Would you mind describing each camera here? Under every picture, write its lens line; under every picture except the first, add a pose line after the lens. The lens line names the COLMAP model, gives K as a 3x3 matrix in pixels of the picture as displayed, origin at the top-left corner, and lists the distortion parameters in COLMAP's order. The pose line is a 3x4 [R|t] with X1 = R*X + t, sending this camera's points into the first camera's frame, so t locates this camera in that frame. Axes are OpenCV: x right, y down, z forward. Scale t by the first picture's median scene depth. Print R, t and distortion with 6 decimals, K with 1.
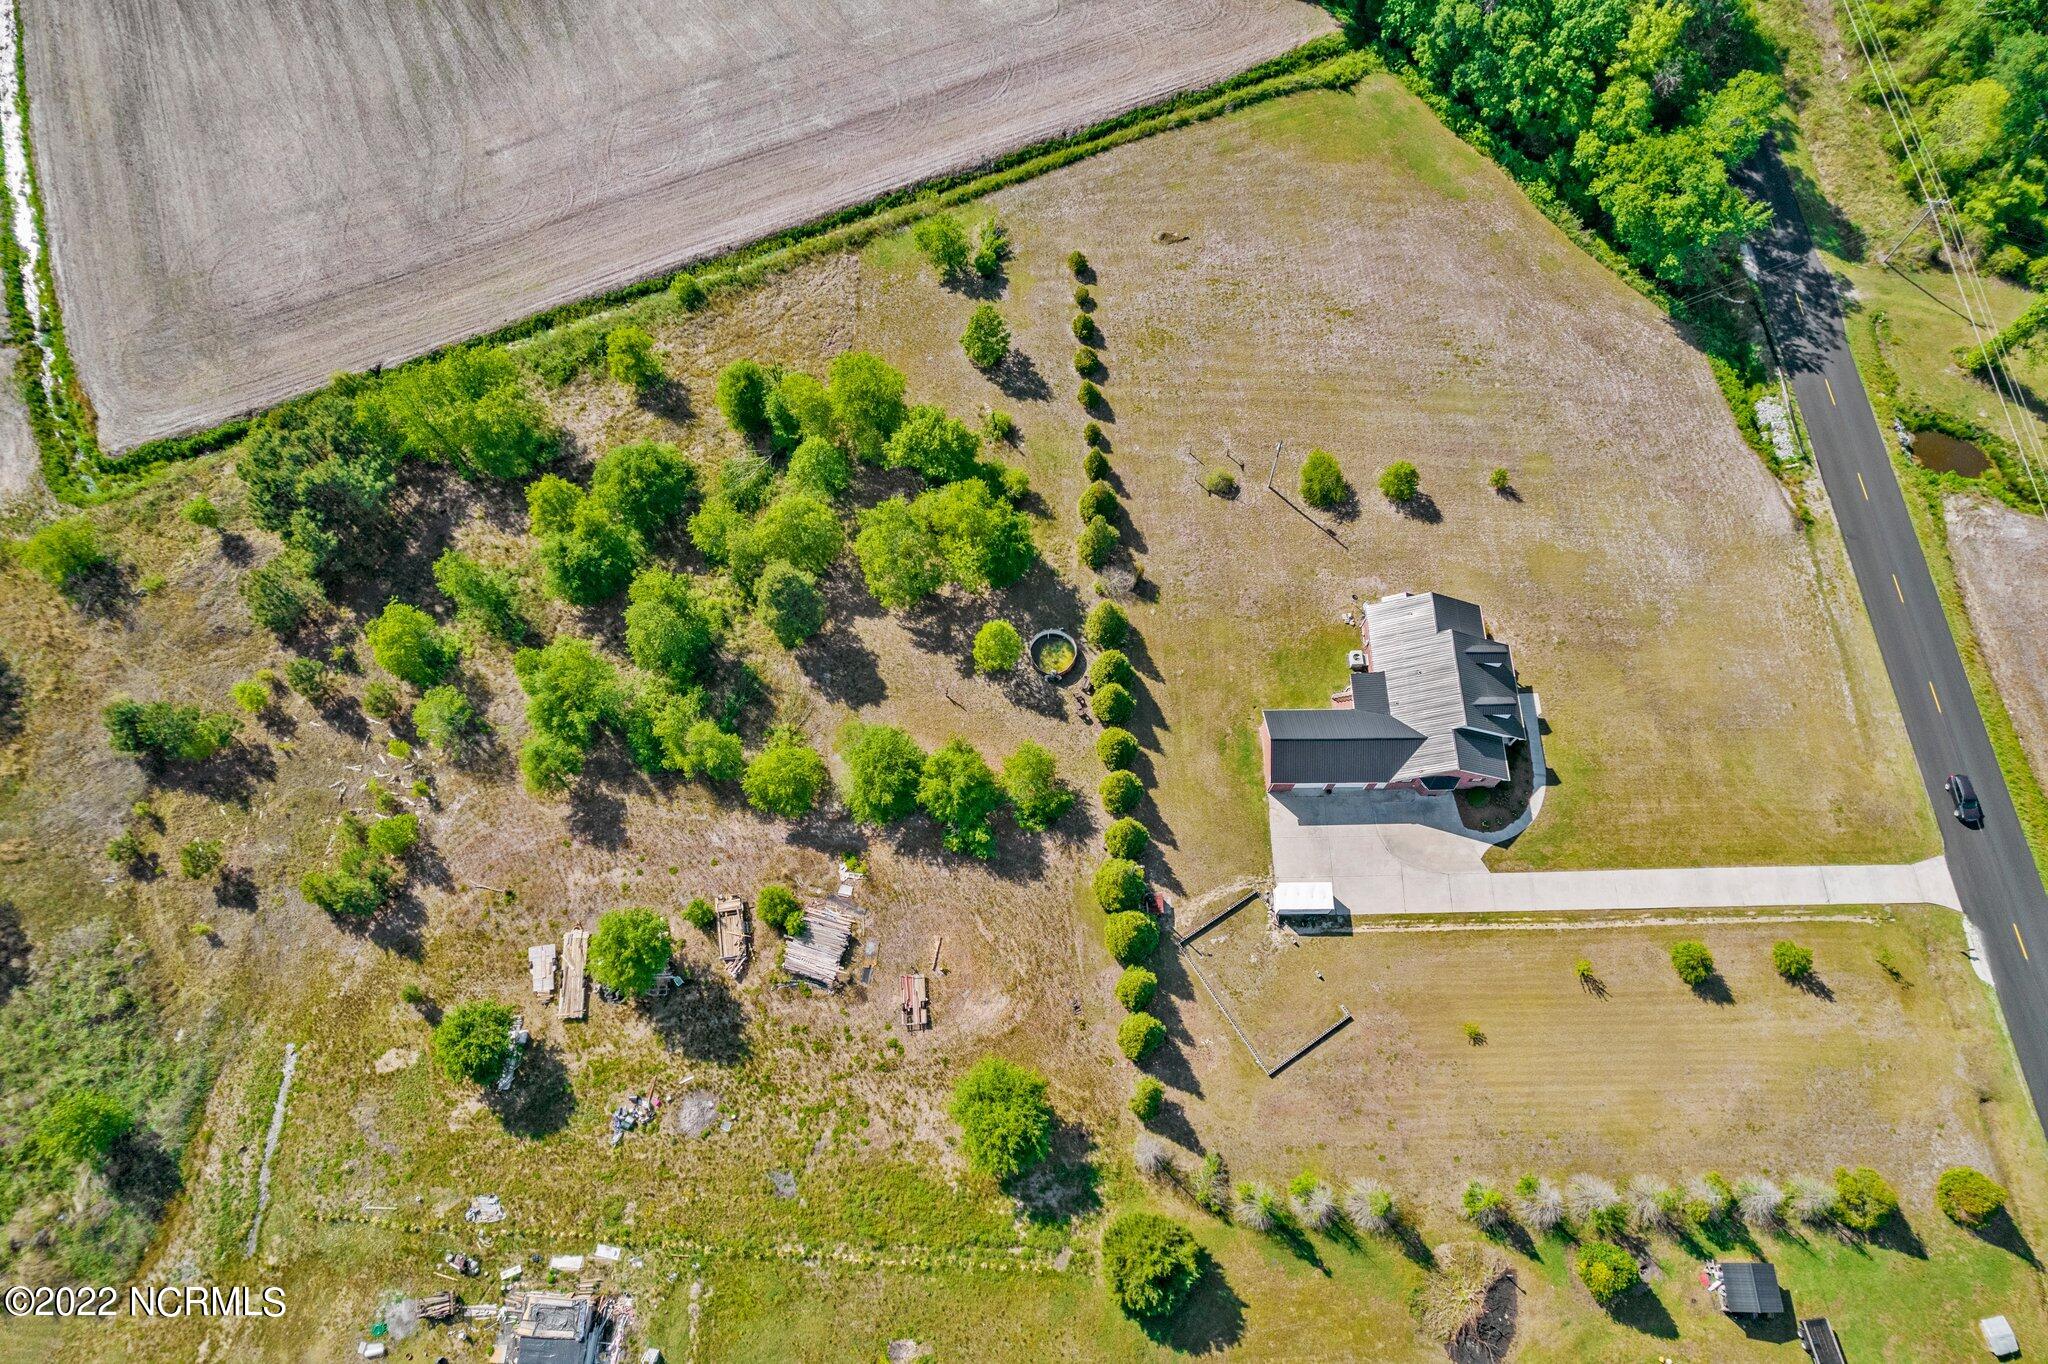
lens RADIAL K [[1371.1, 0, 1032.7], [0, 1371.1, 680.1], [0, 0, 1]] dist [-0.107567, 0.117523]
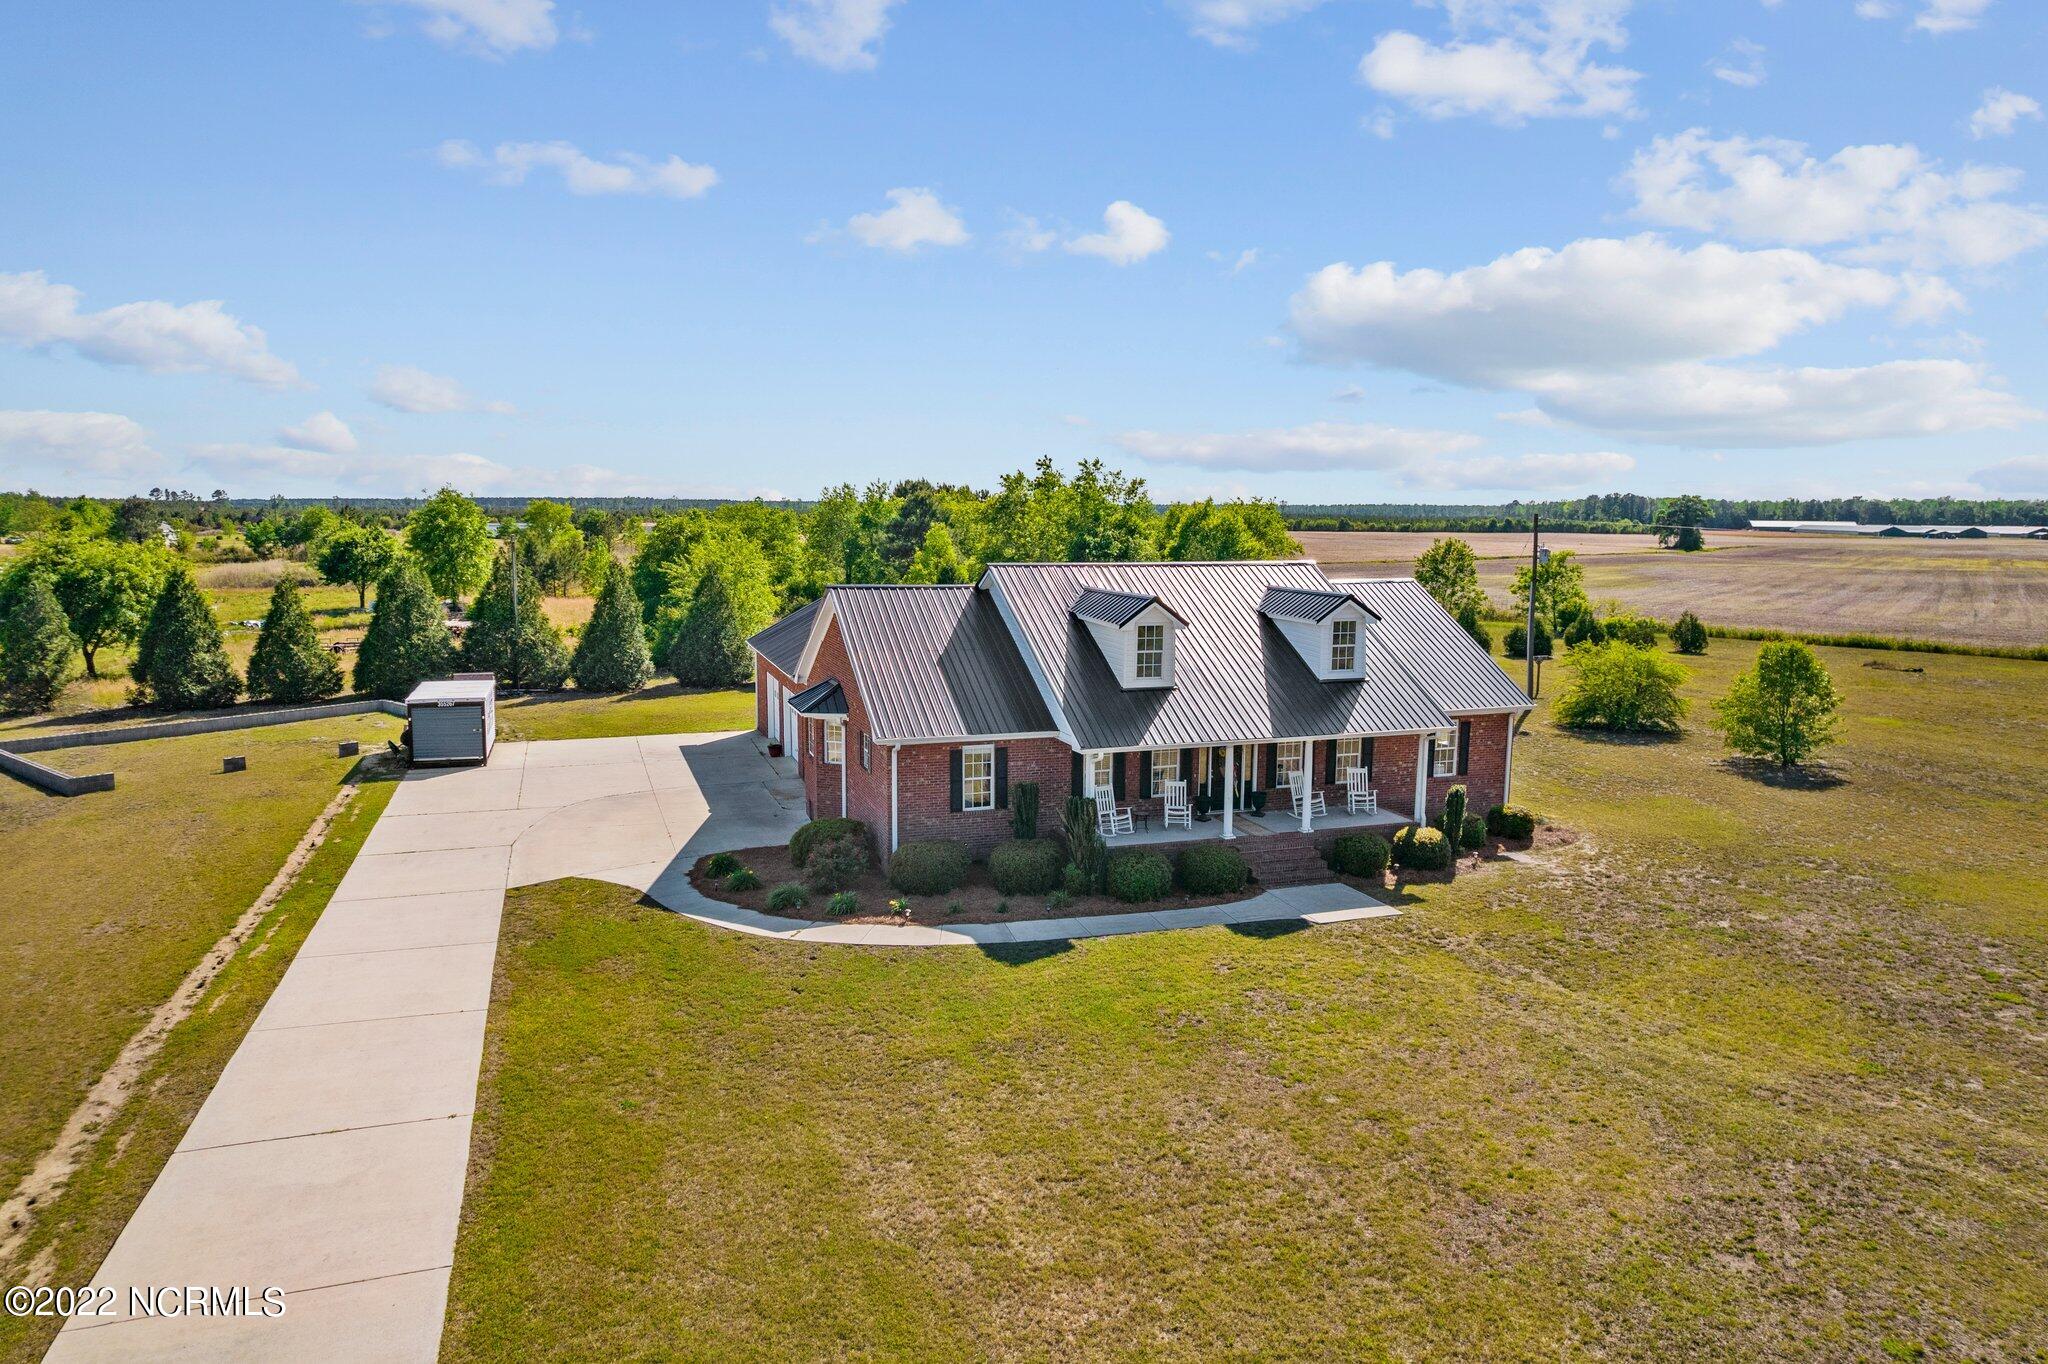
lens RADIAL K [[1309.5, 0, 1031.0], [0, 1309.5, 689.6], [0, 0, 1]] dist [-0.069826, 0.050743]
pose [[0.317006, 0.124306, -0.940242, 0.568603], [-0.869526, 0.433968, -0.235791, 0.100172], [0.378724, 0.892312, 0.245657, 0.932738]]
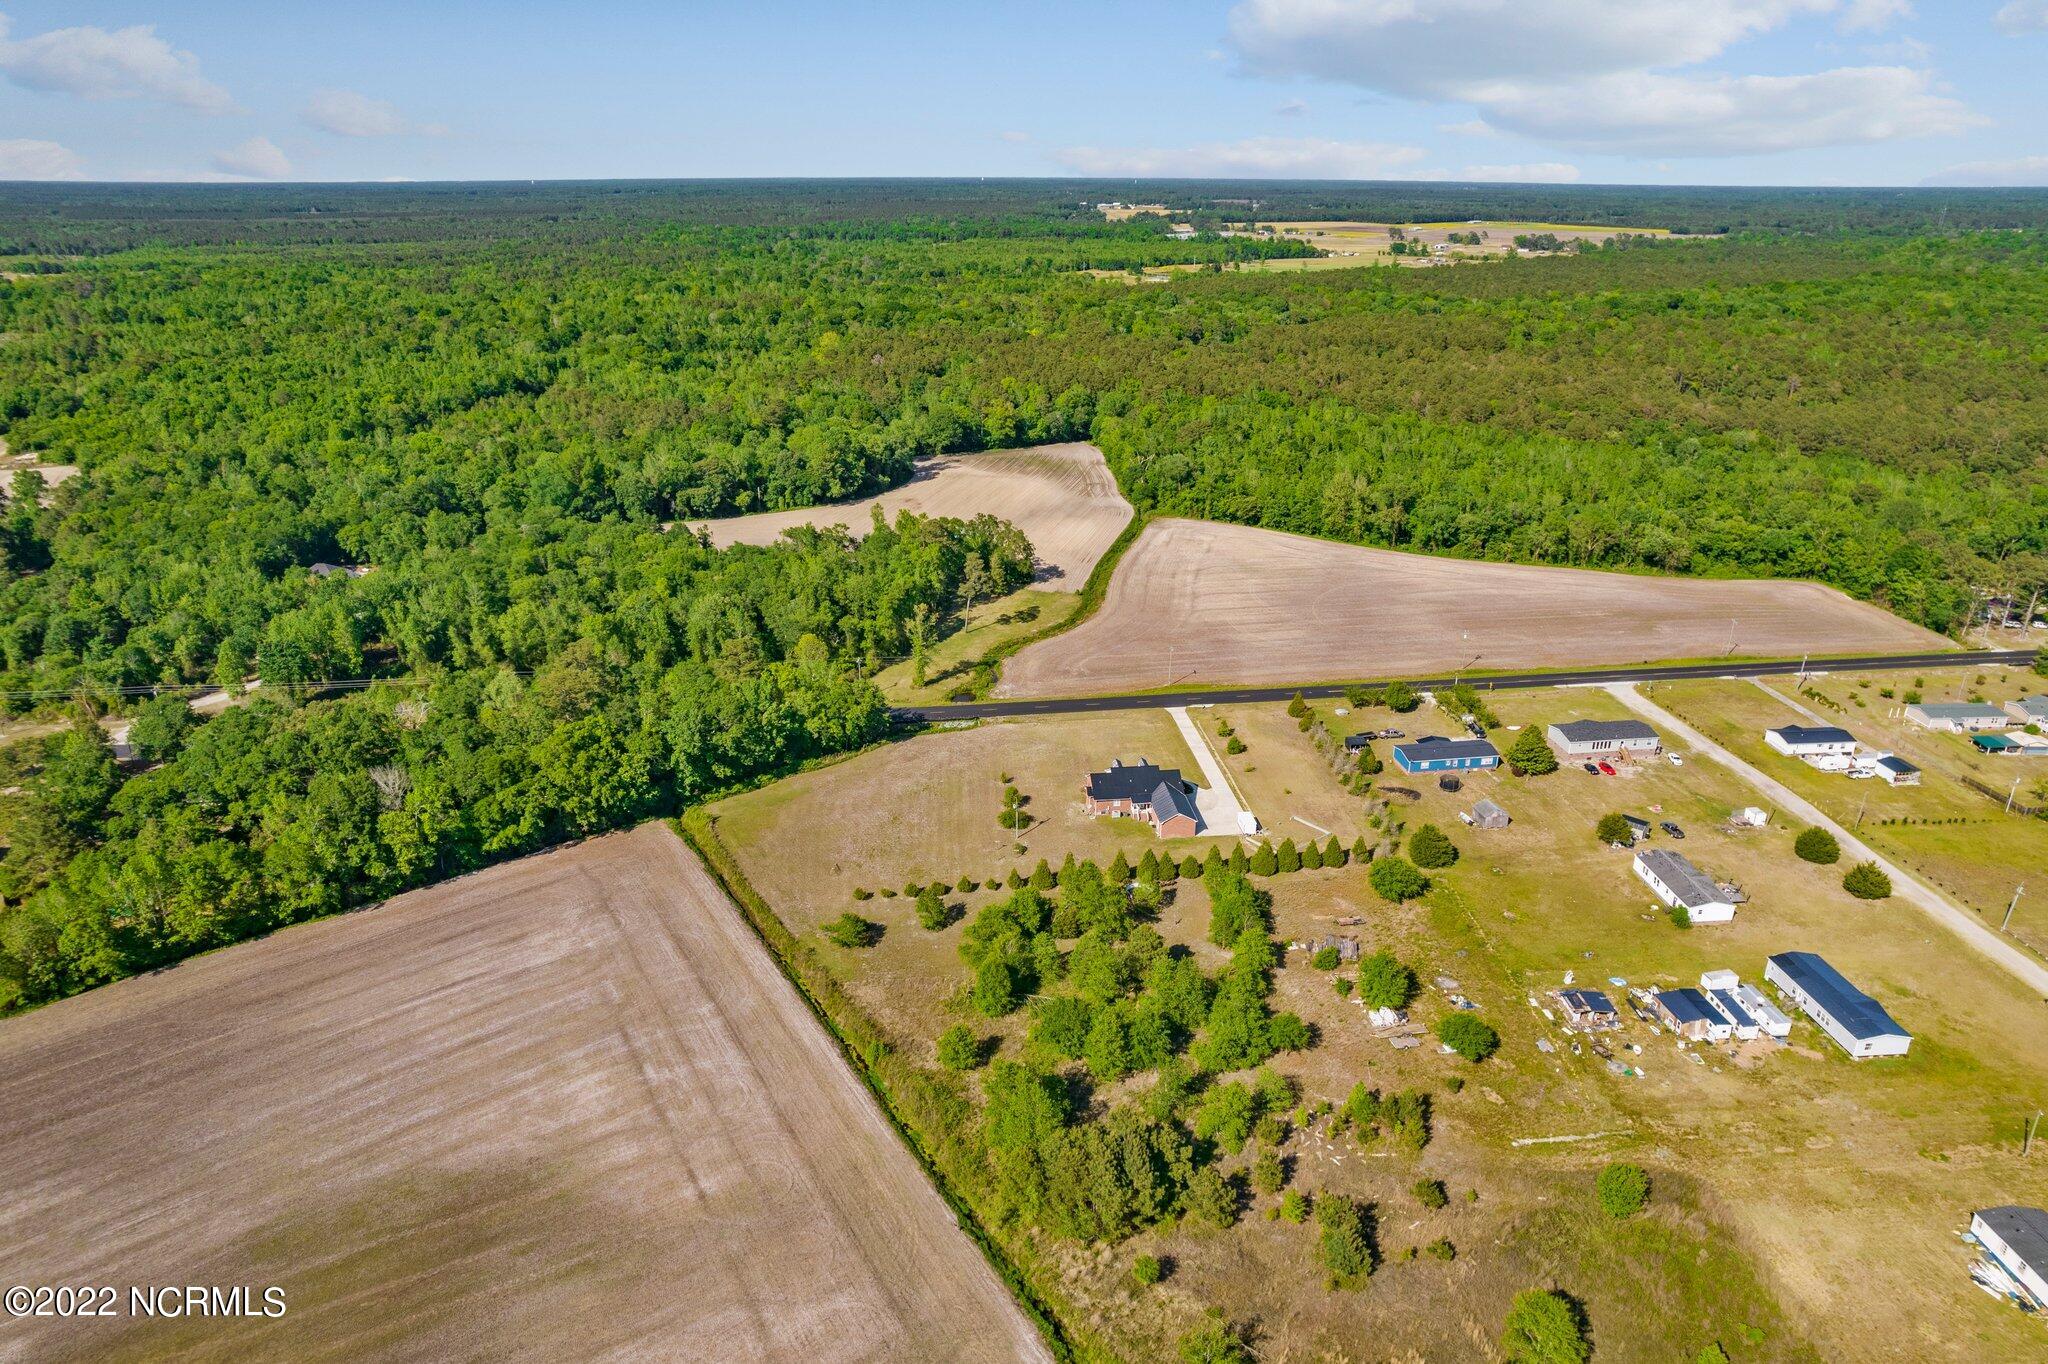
lens RADIAL K [[1309.5, 0, 1031.0], [0, 1309.5, 689.6], [0, 0, 1]] dist [-0.069826, 0.050743]
pose [[-0.094484, -0.374578, 0.922369, -1.520318], [0.908875, 0.345609, 0.233455, -0.671147], [-0.406226, 0.860375, 0.307790, 0.320717]]
